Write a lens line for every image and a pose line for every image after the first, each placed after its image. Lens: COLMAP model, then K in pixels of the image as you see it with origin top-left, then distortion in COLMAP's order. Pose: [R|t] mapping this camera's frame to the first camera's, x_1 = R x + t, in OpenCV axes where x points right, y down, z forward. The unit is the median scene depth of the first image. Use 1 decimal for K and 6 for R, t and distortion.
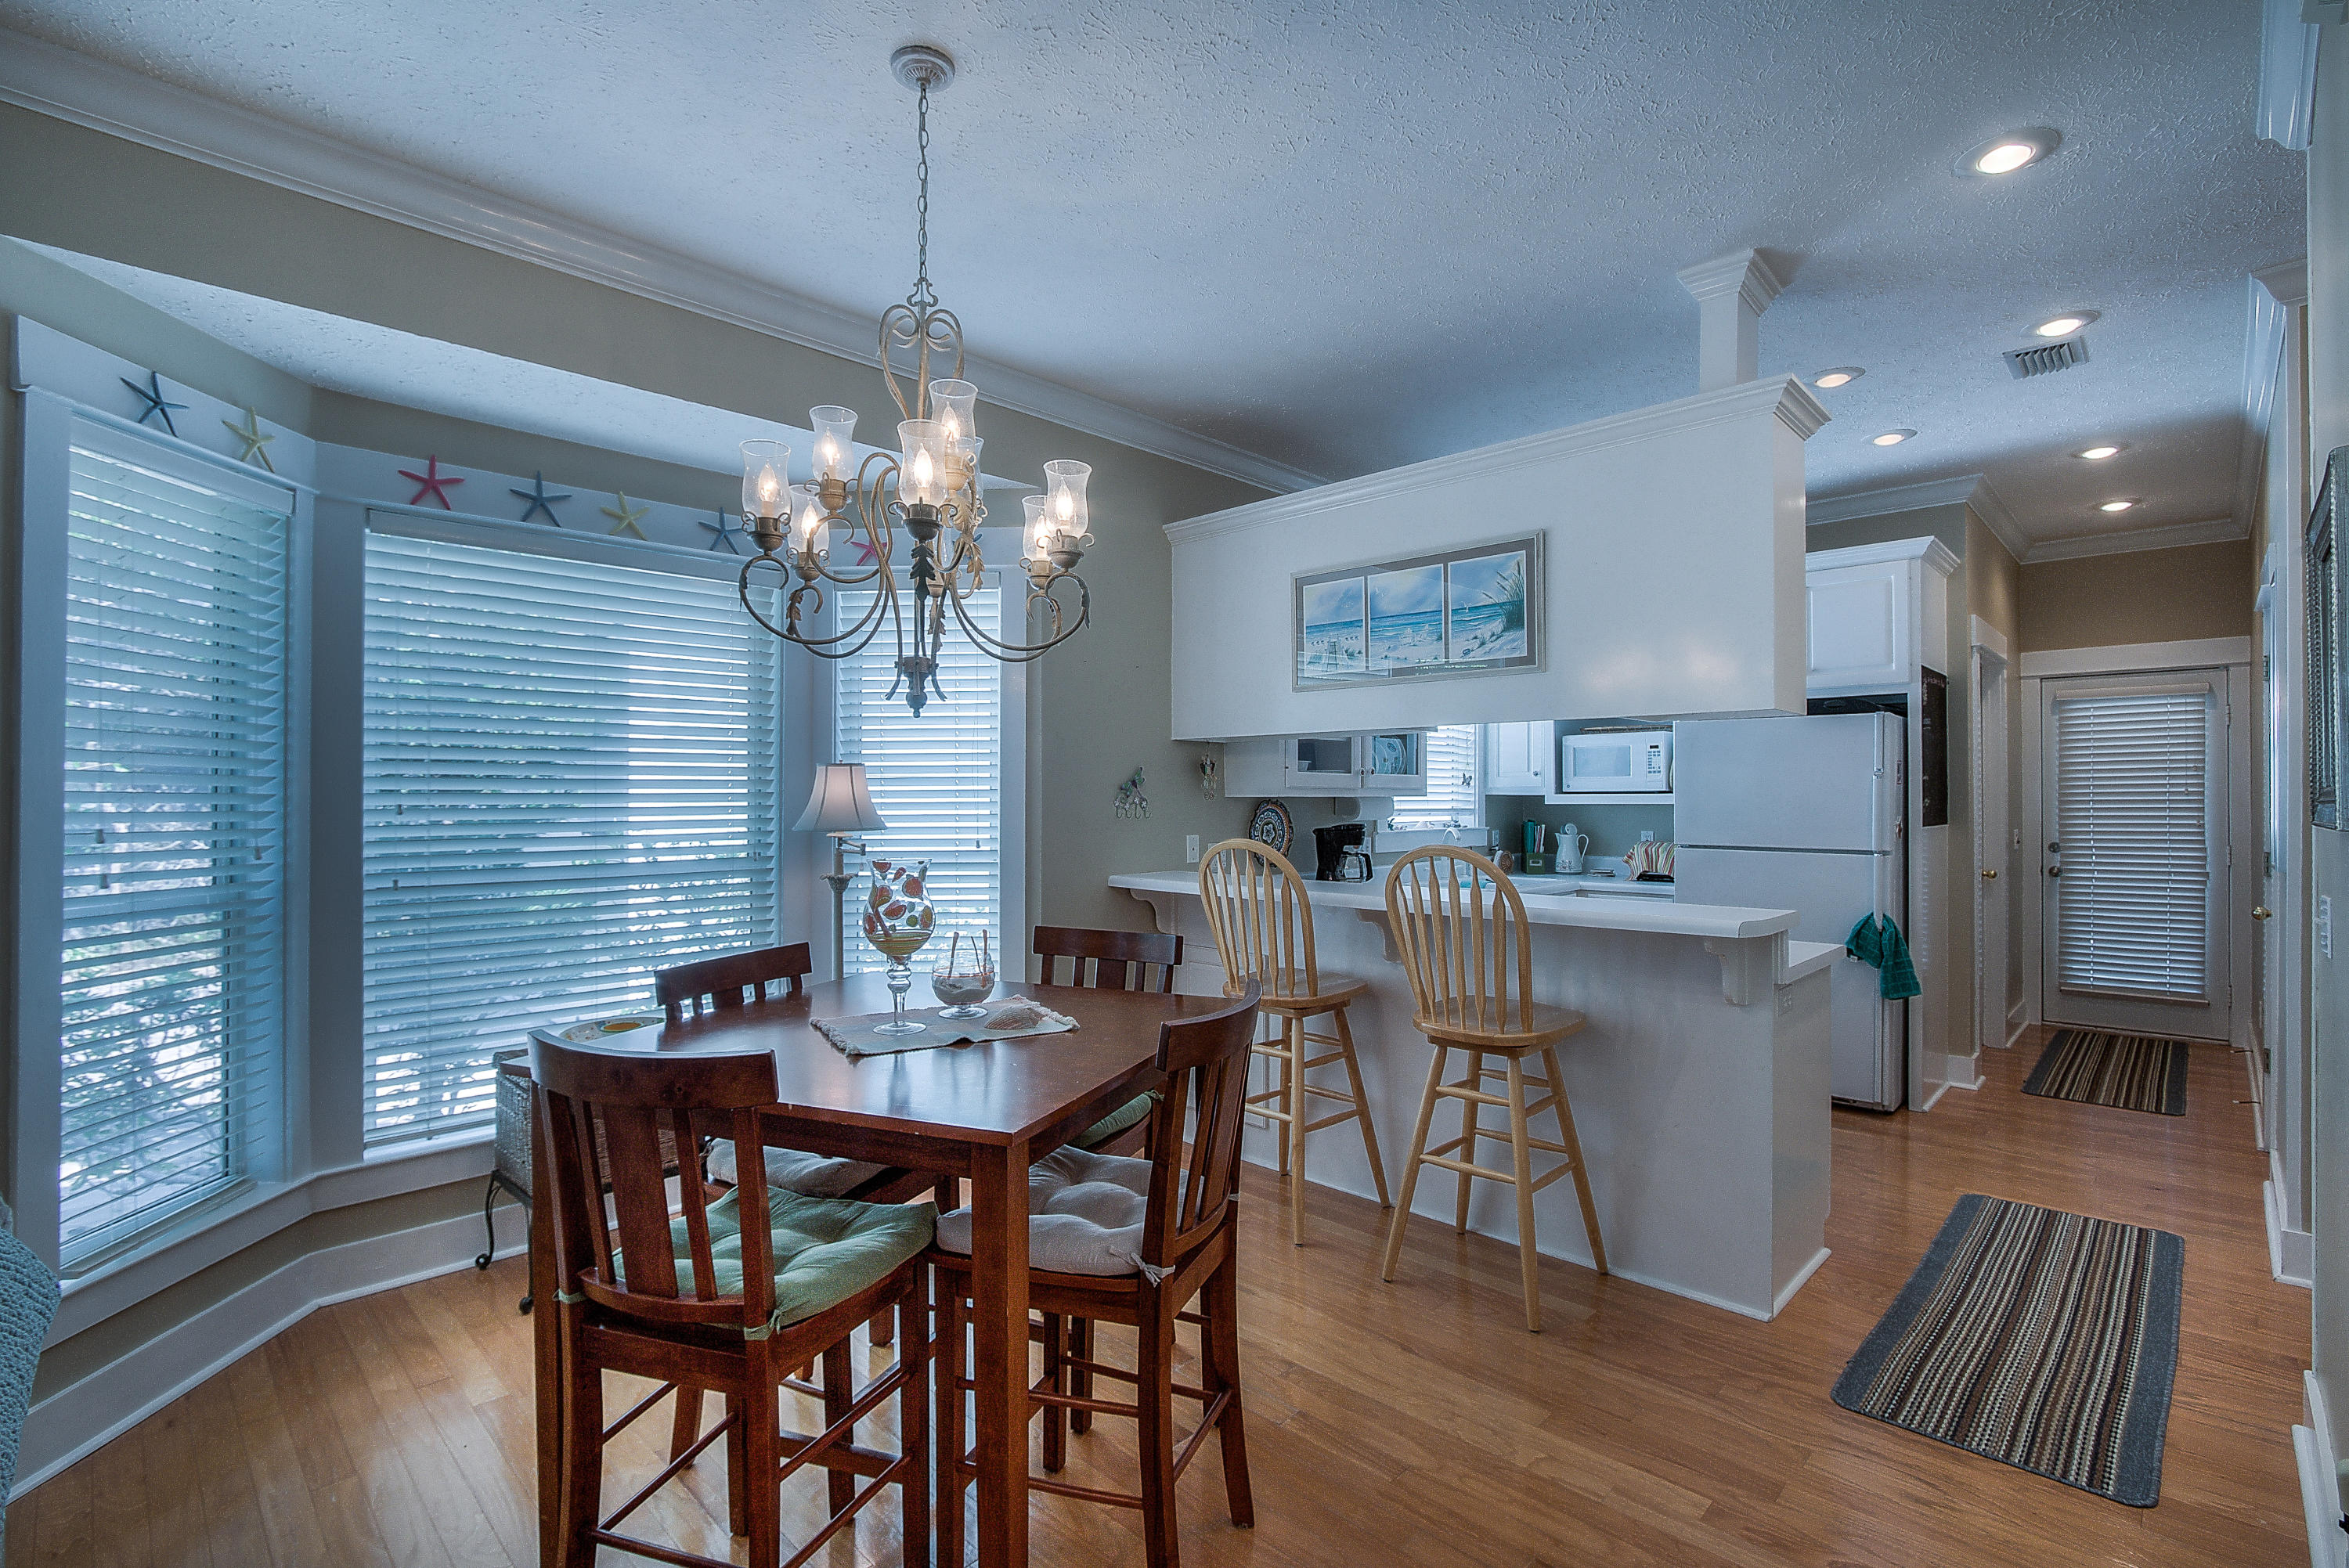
lens RADIAL K [[1118.2, 0, 1242.9], [0, 1118.2, 790.1], [0, 0, 1]] dist [-0.001509, 0.000200]
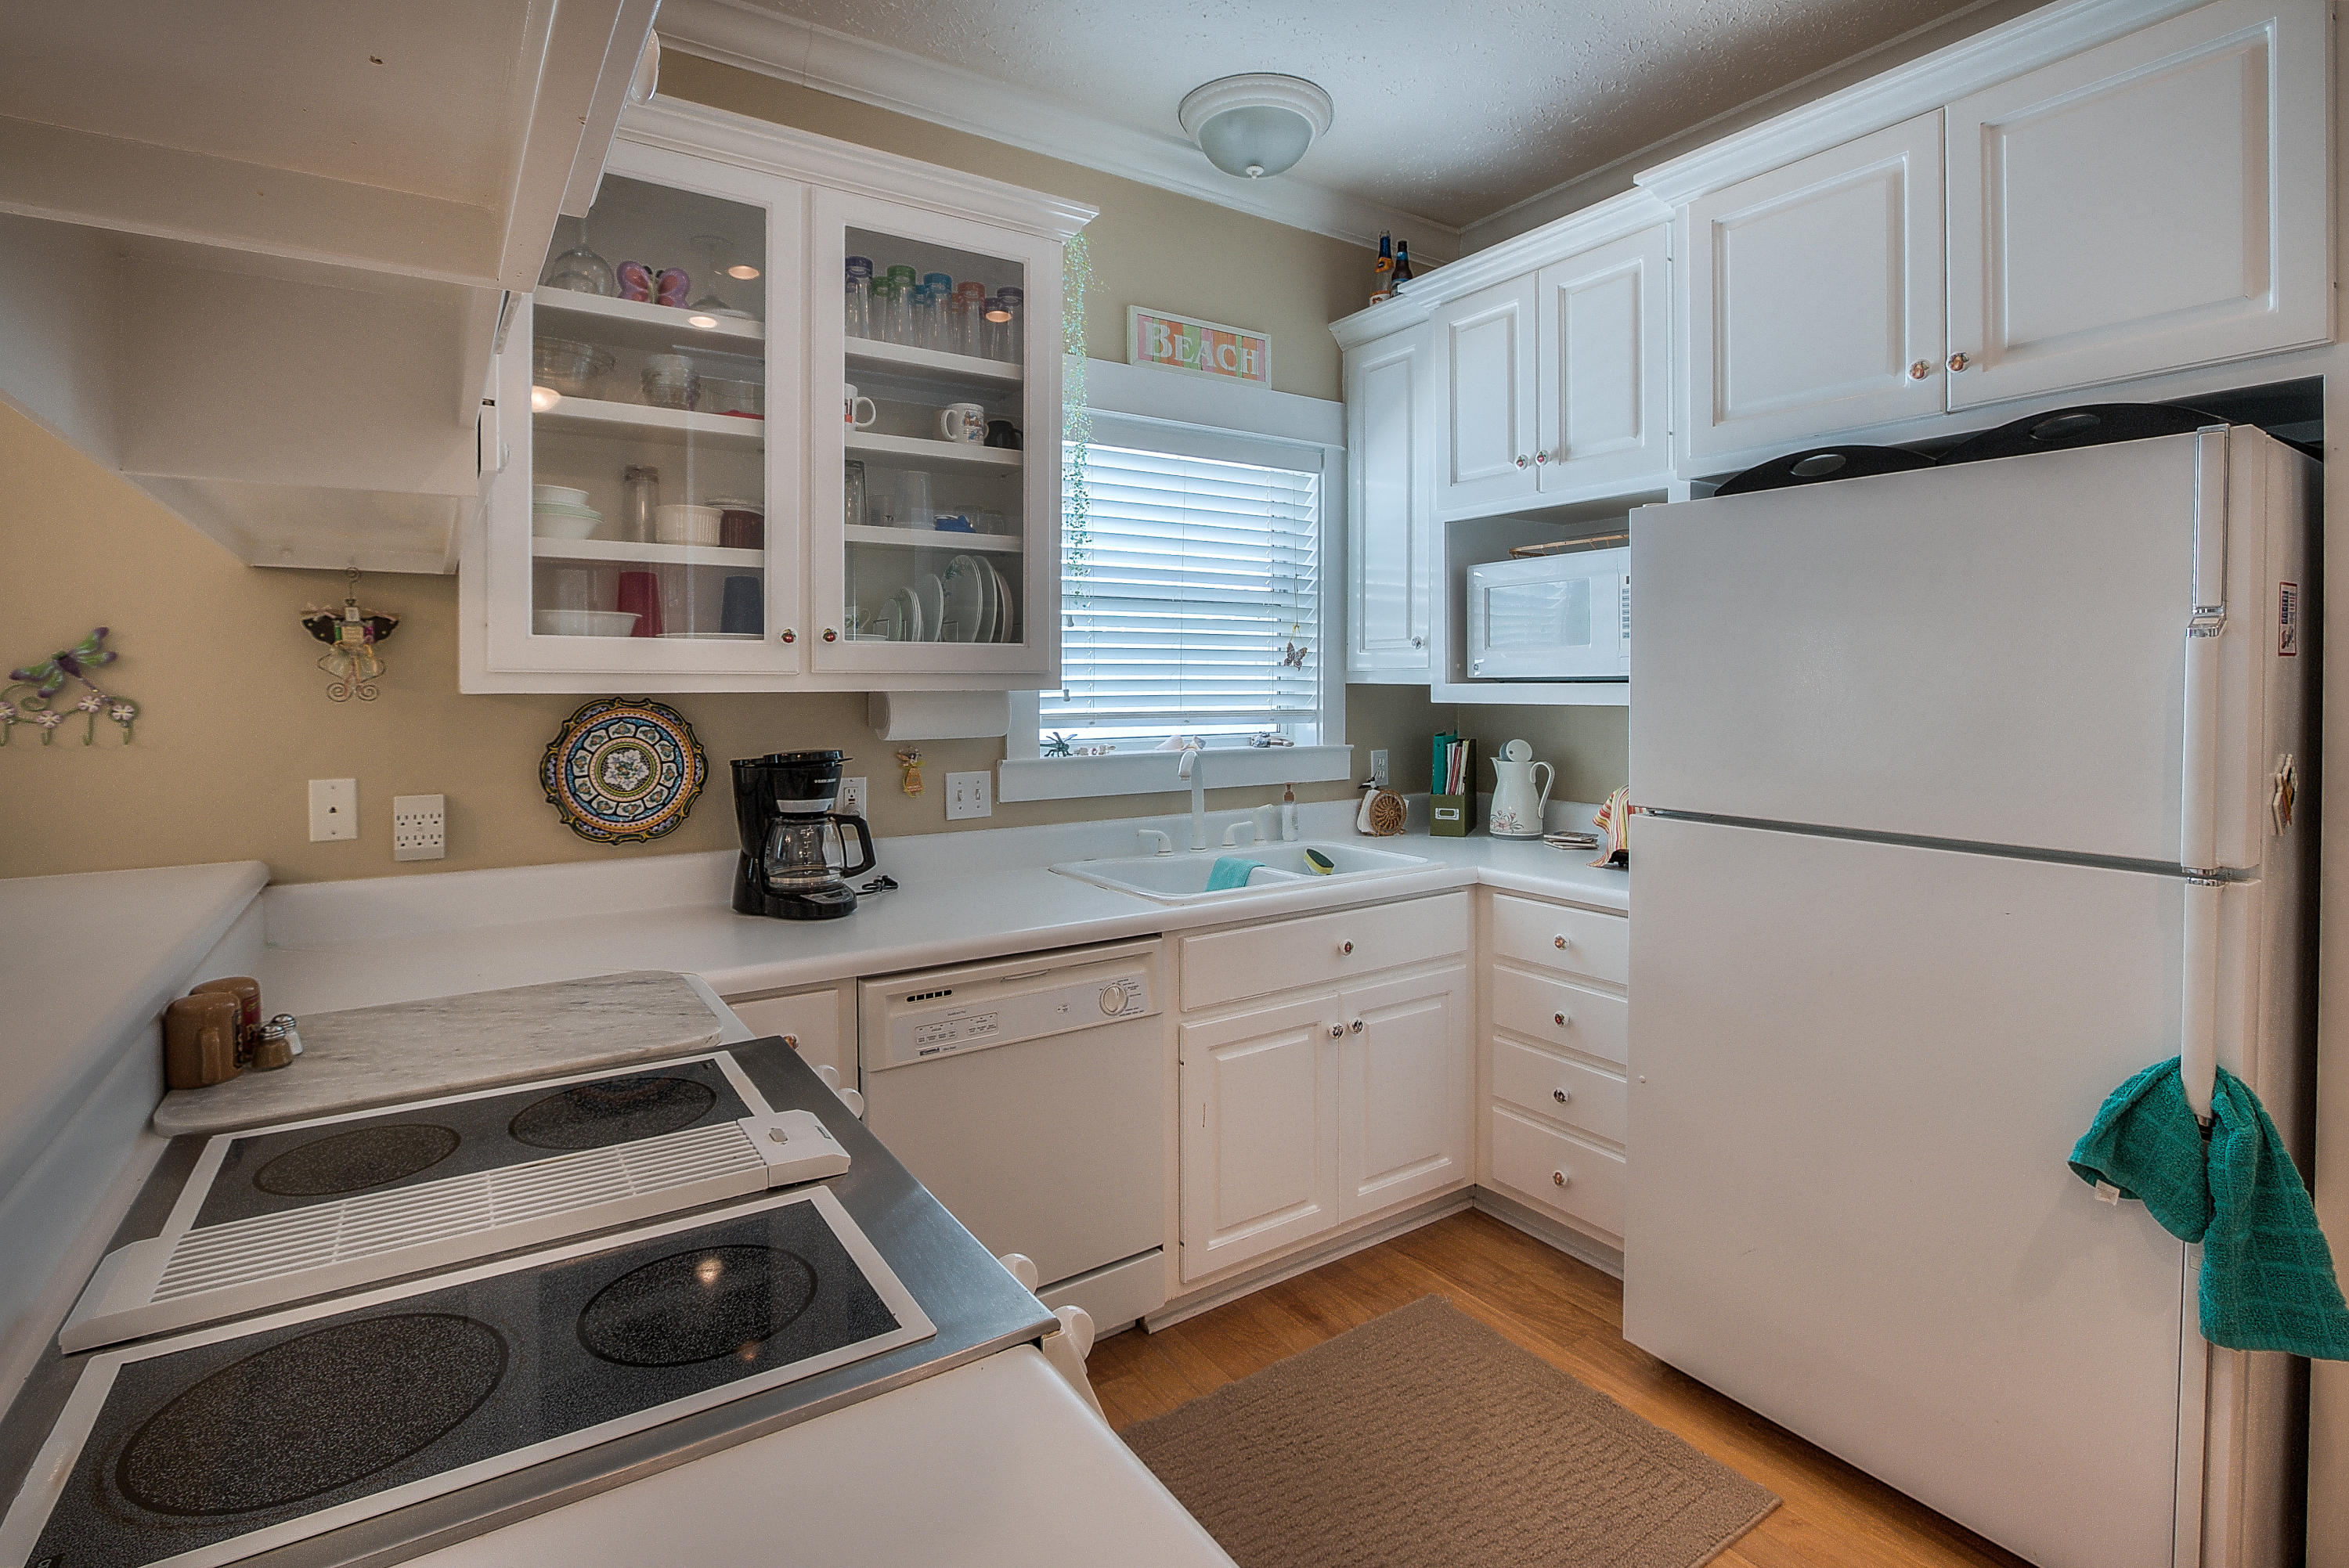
lens RADIAL K [[1104.7, 0, 1169.2], [0, 1104.7, 690.3], [0, 0, 1]] dist [-0.013606, 0.000350]
pose [[0.962006, -0.000398, -0.273027, 0.347608], [0.003967, 0.999914, 0.012520, 0.000181], [0.272998, -0.013128, 0.961925, 0.583545]]
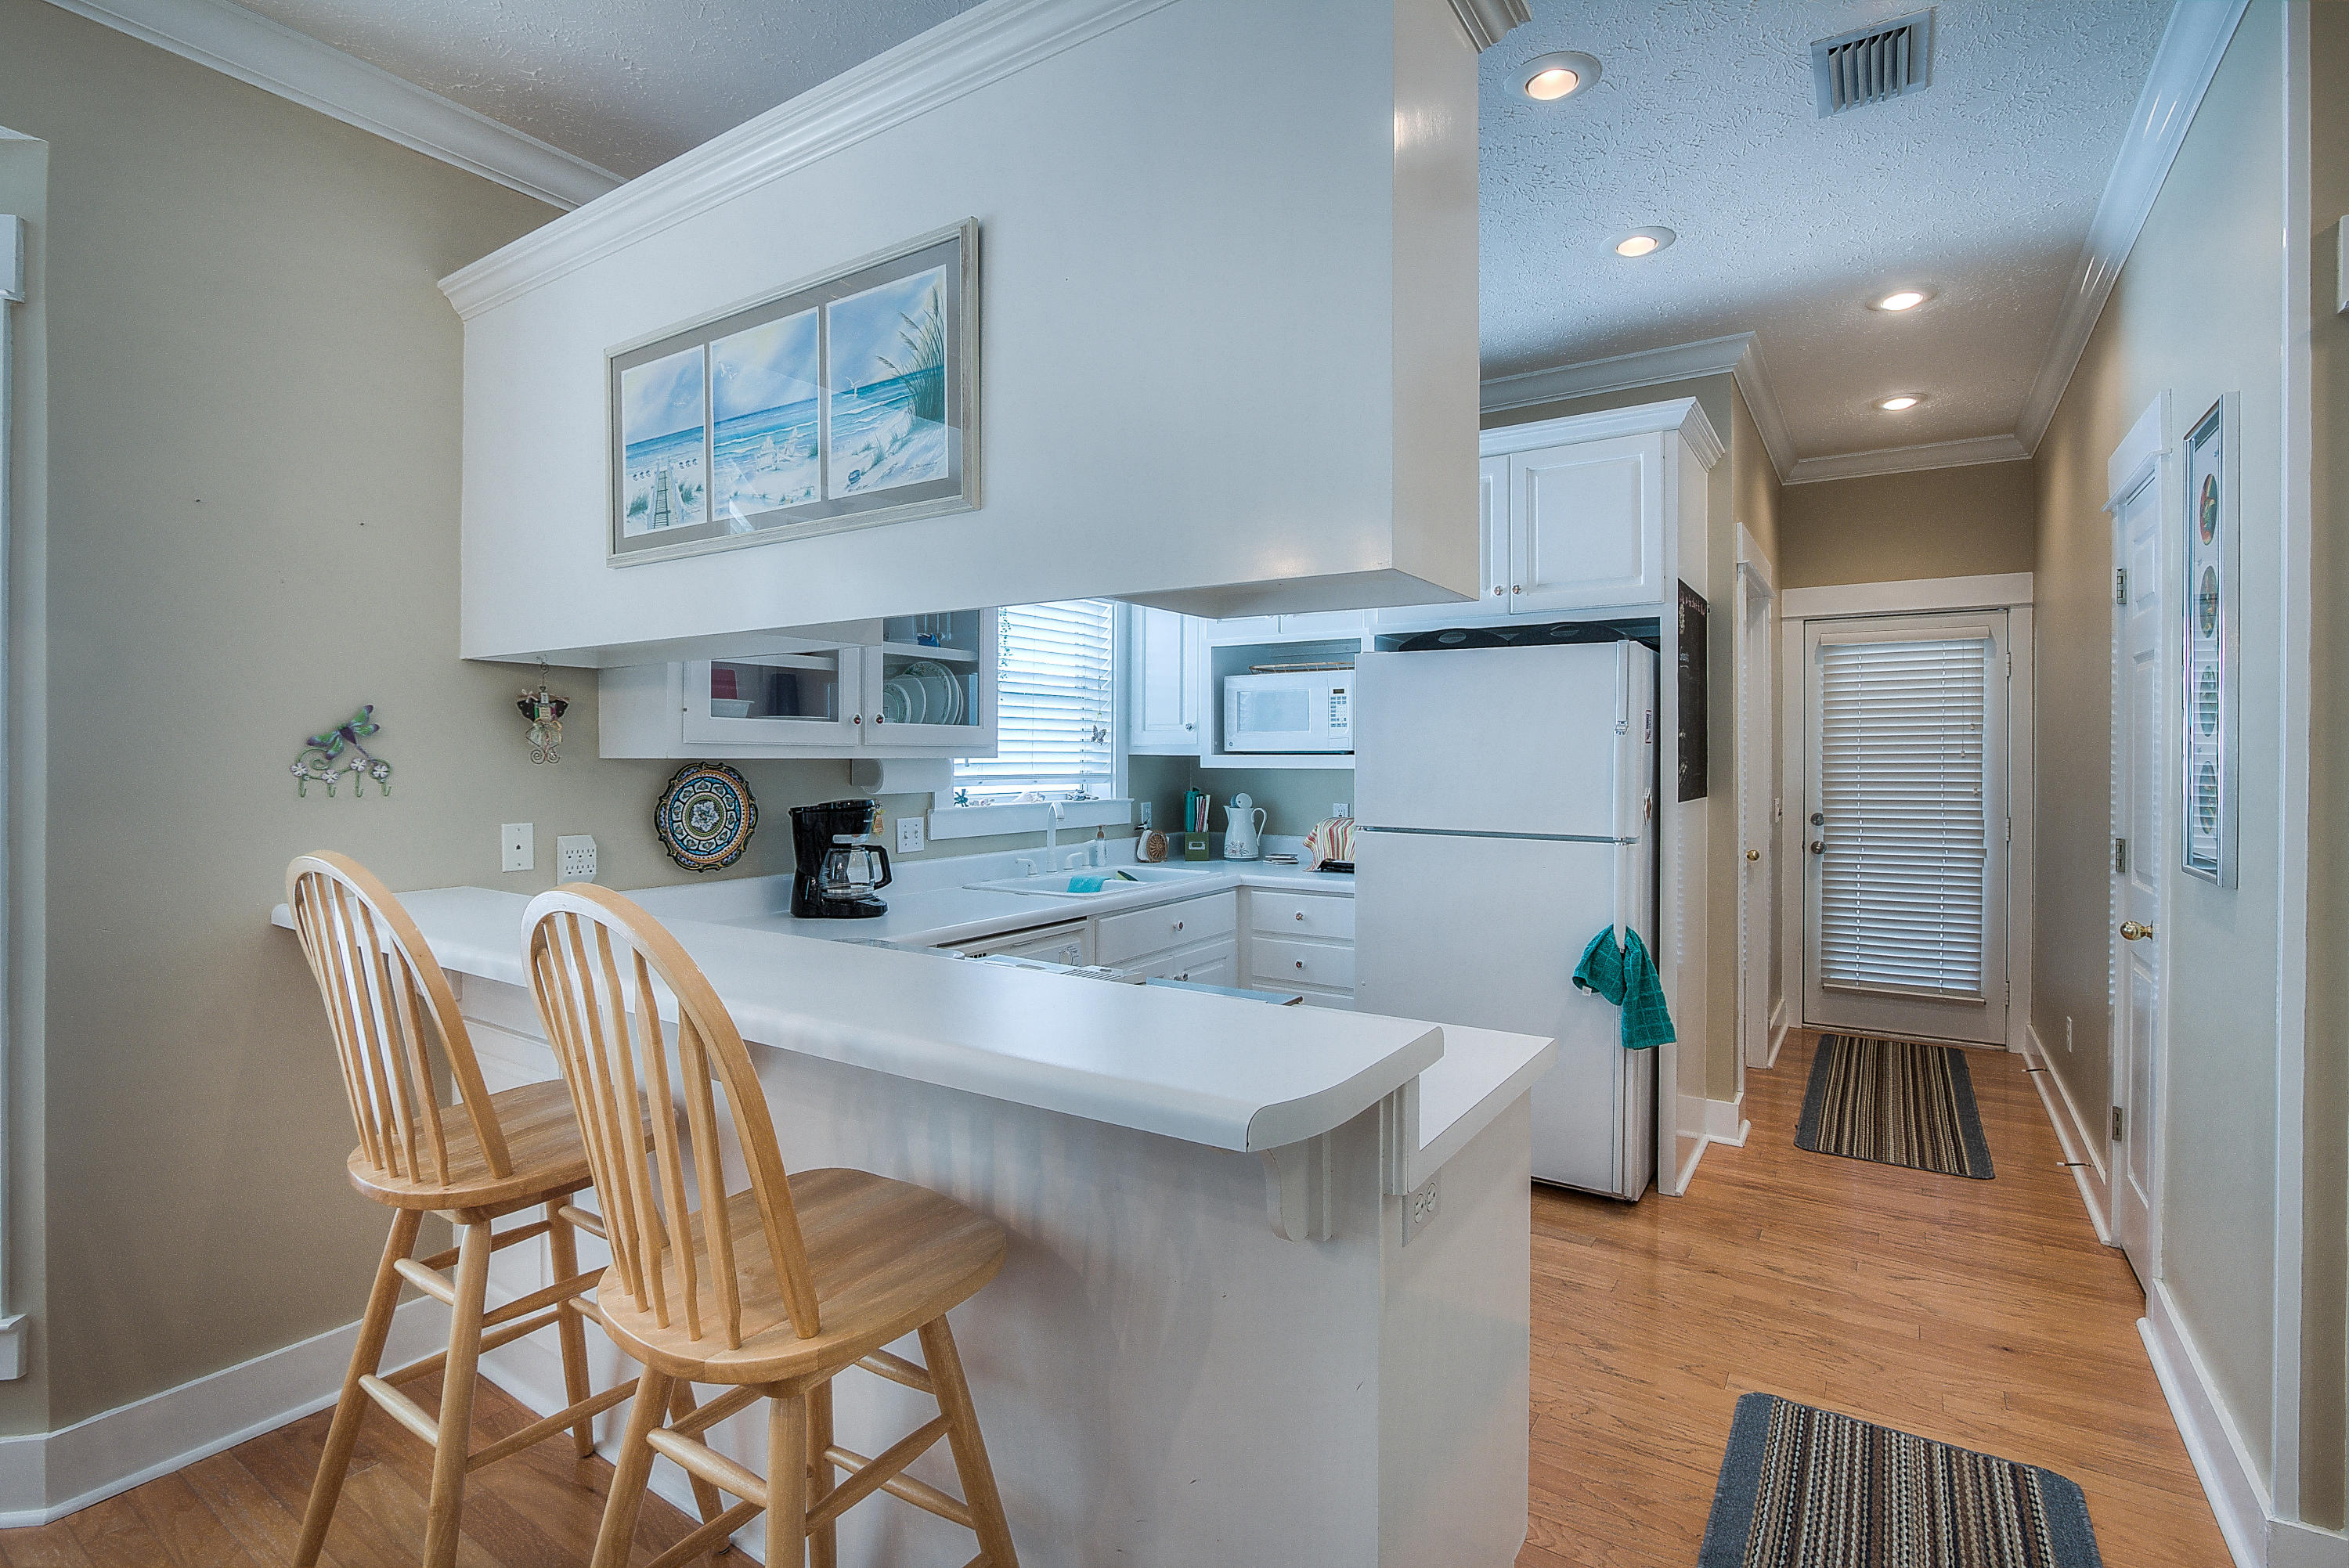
lens RADIAL K [[1124.7, 0, 1170.6], [0, 1124.7, 752.3], [0, 0, 1]] dist [-0.001394, 0.000203]
pose [[0.991367, 0.003748, 0.131060, 0.181375], [-0.004211, 0.999986, 0.003253, -0.000430], [-0.131046, -0.003777, 0.991369, 0.312178]]
